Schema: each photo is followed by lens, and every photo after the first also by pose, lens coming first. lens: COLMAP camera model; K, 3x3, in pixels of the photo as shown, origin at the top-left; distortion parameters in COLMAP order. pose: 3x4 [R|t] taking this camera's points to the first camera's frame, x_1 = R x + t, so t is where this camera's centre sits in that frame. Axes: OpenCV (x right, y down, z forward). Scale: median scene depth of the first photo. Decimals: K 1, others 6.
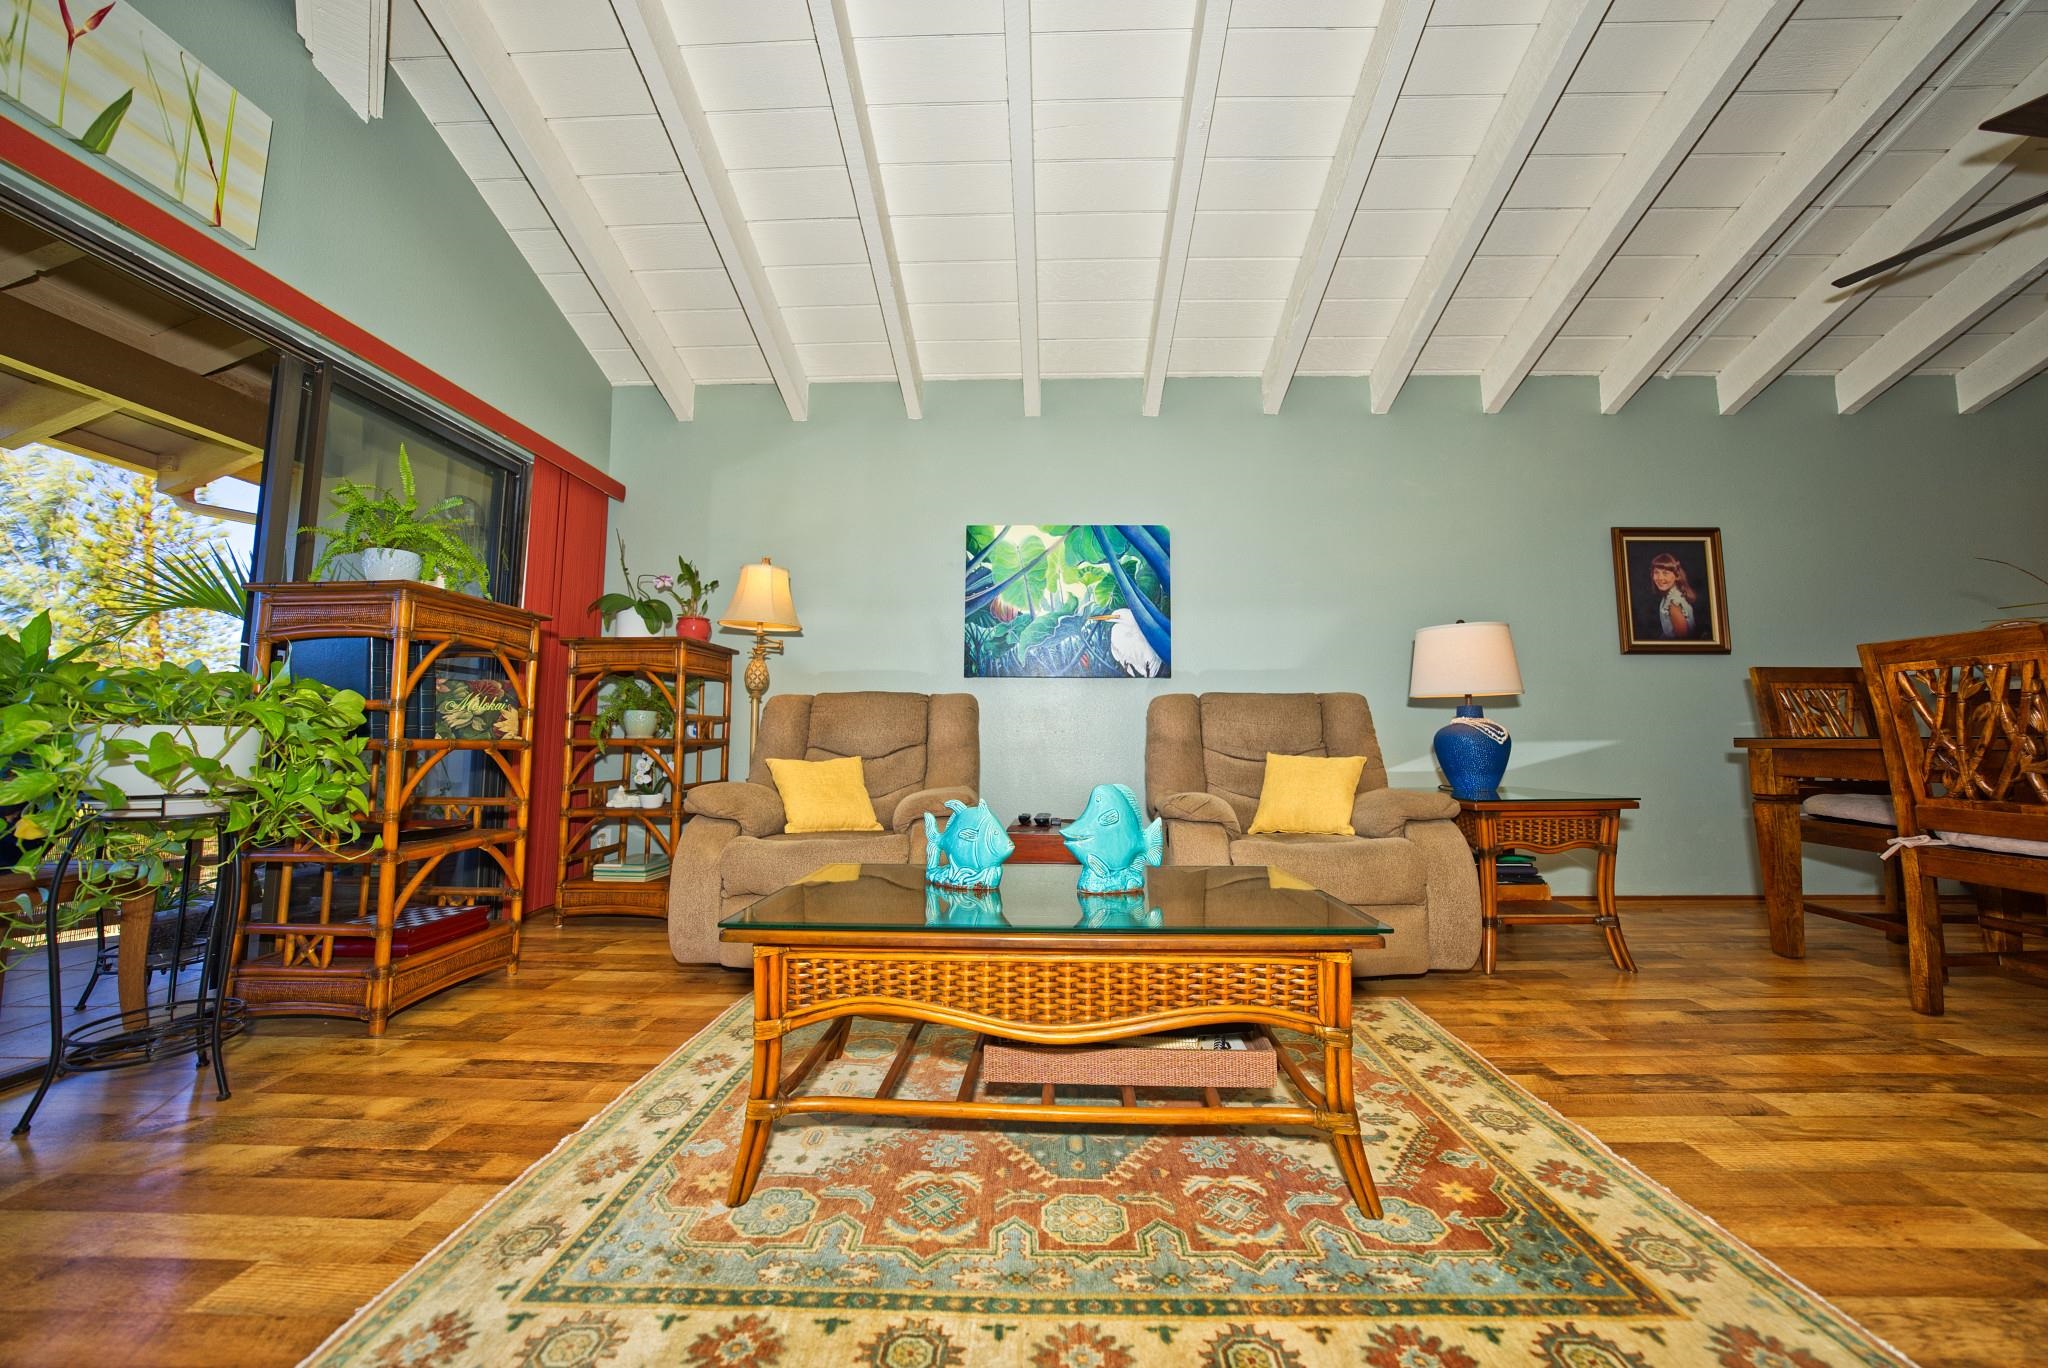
lens RADIAL K [[702.7, 0, 1039.5], [0, 702.7, 670.1], [0, 0, 1]] dist [-0.026459, 0.004637]
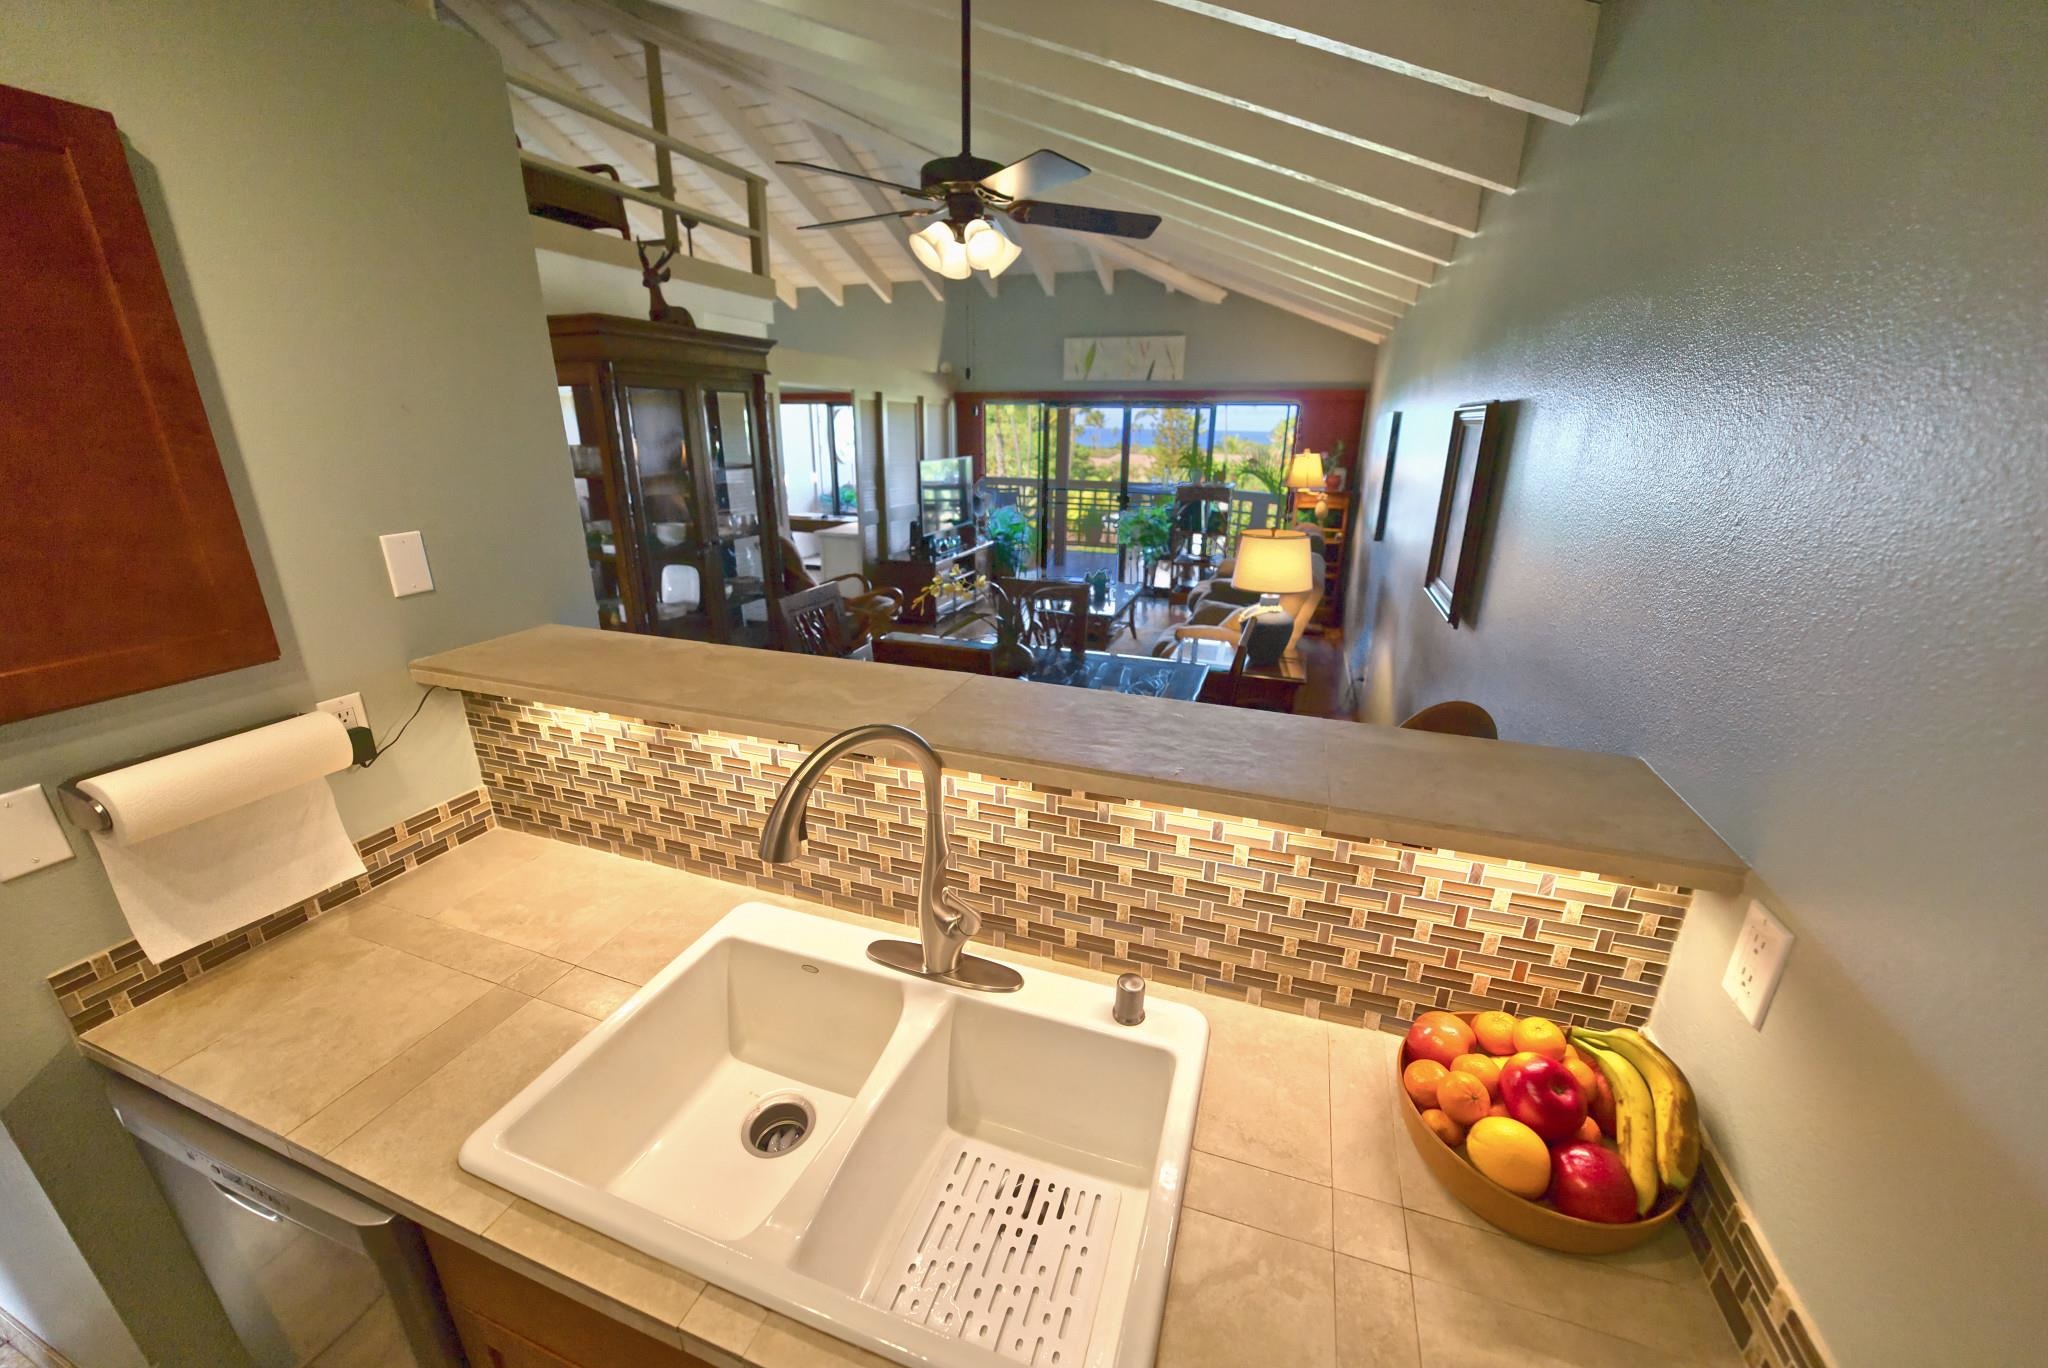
lens RADIAL K [[766.4, 0, 1026.6], [0, 766.4, 692.6], [0, 0, 1]] dist [-0.026921, 0.004898]
pose [[-0.304224, 0.319757, -0.897331, 1.680762], [0.090985, 0.947428, 0.306761, -0.207248], [0.948246, 0.011680, -0.317323, 0.822102]]
